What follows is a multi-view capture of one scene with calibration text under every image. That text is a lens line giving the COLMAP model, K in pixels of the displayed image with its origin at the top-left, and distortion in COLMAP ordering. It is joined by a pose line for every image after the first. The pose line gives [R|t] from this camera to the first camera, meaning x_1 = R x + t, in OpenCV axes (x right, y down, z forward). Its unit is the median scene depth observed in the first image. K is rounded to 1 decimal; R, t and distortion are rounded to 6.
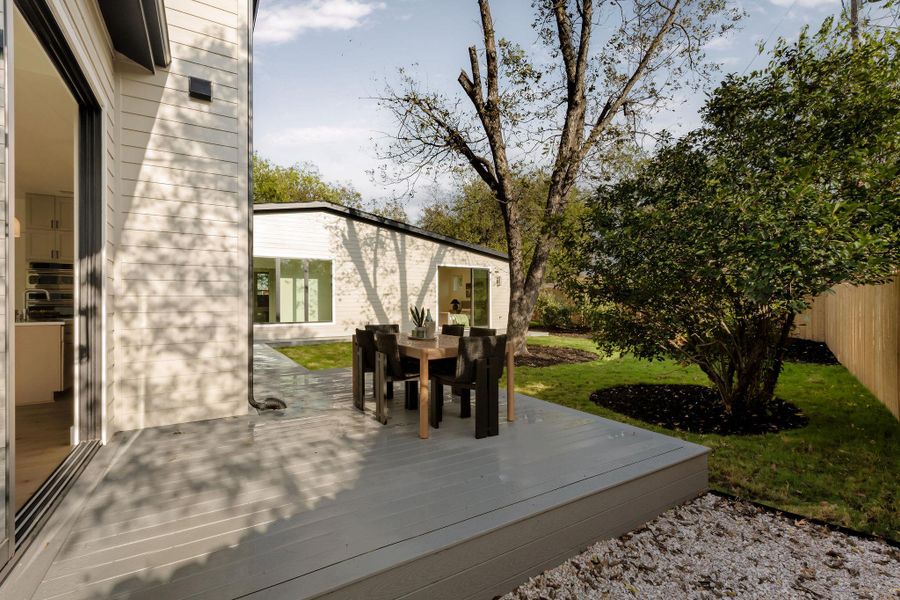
lens RADIAL K [[398.2, 0, 450.0], [0, 398.2, 300.0], [0, 0, 1]] dist [0.000744, 0.000467]
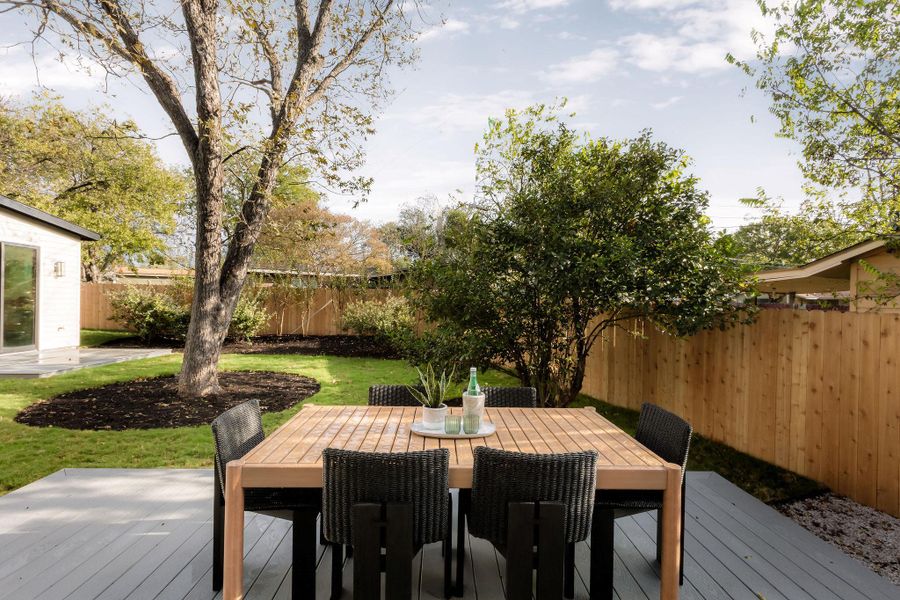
lens RADIAL K [[408.9, 0, 450.0], [0, 408.9, 300.0], [0, 0, 1]] dist [0.000548, -0.000110]
pose [[0.506945, 0.015402, 0.861841, -0.210192], [-0.023900, 0.999707, -0.003808, -0.023333], [-0.861647, -0.018668, 0.507165, 0.321124]]
